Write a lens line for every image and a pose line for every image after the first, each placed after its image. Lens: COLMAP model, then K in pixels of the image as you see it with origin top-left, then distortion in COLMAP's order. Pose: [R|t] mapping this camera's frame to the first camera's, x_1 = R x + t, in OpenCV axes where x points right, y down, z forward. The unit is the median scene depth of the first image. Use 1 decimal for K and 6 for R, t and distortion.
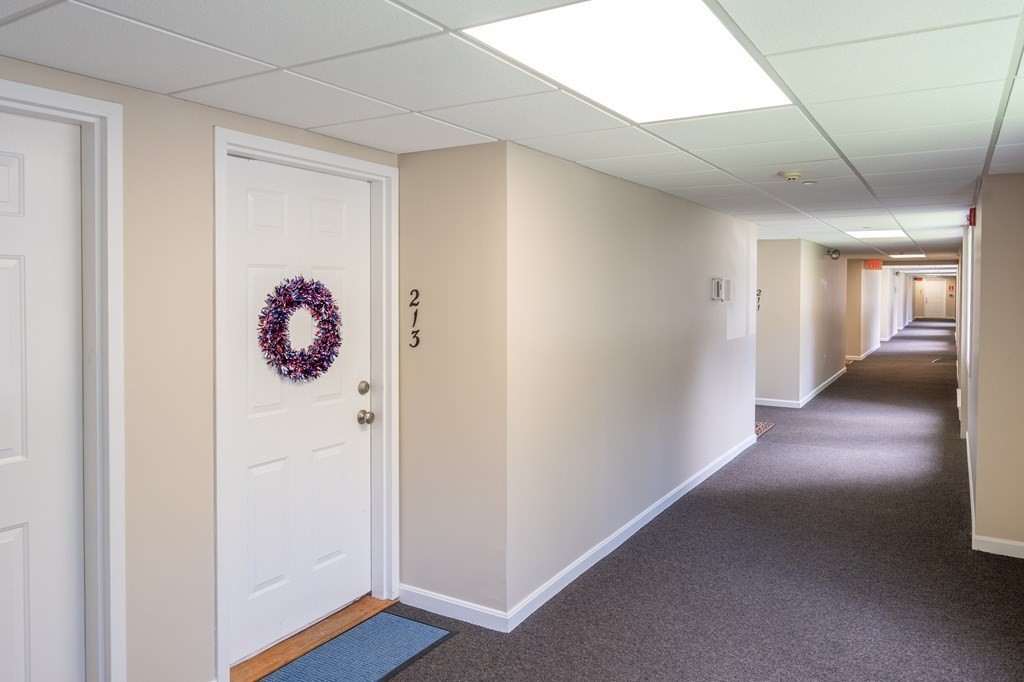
lens RADIAL K [[712.2, 0, 517.6], [0, 712.2, 306.7], [0, 0, 1]] dist [0.003867, 0.001964]
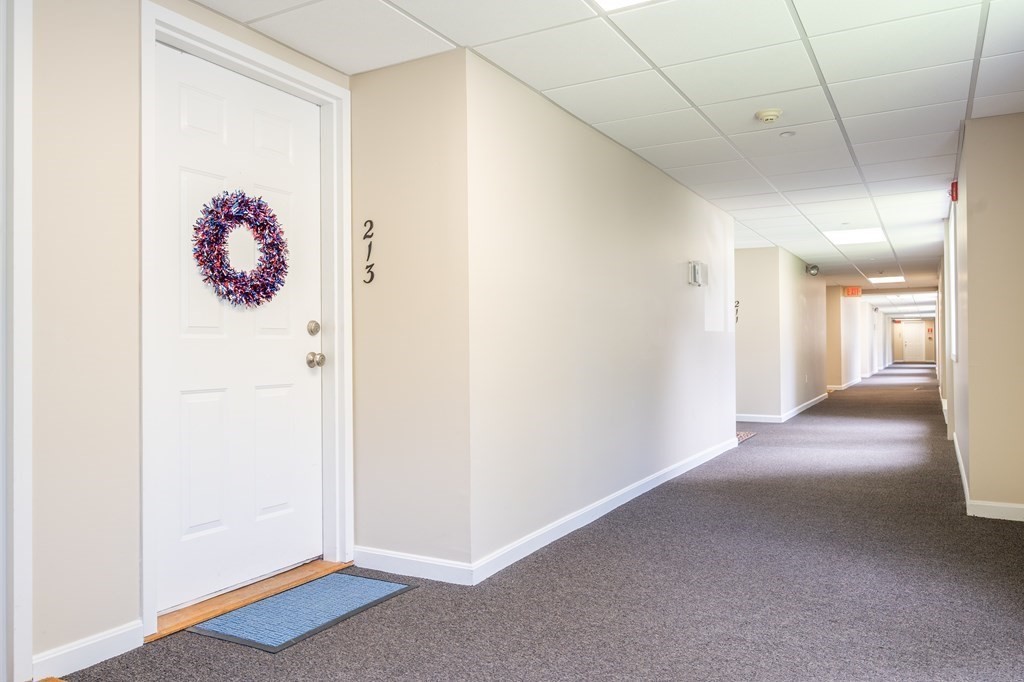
lens RADIAL K [[735.1, 0, 512.6], [0, 735.1, 340.9], [0, 0, 1]] dist [0.004430, 0.002792]
pose [[0.999455, -0.010917, 0.031154, 0.010604], [0.011962, 0.999365, -0.033550, 0.166168], [-0.030768, 0.033904, 0.998951, 0.047406]]
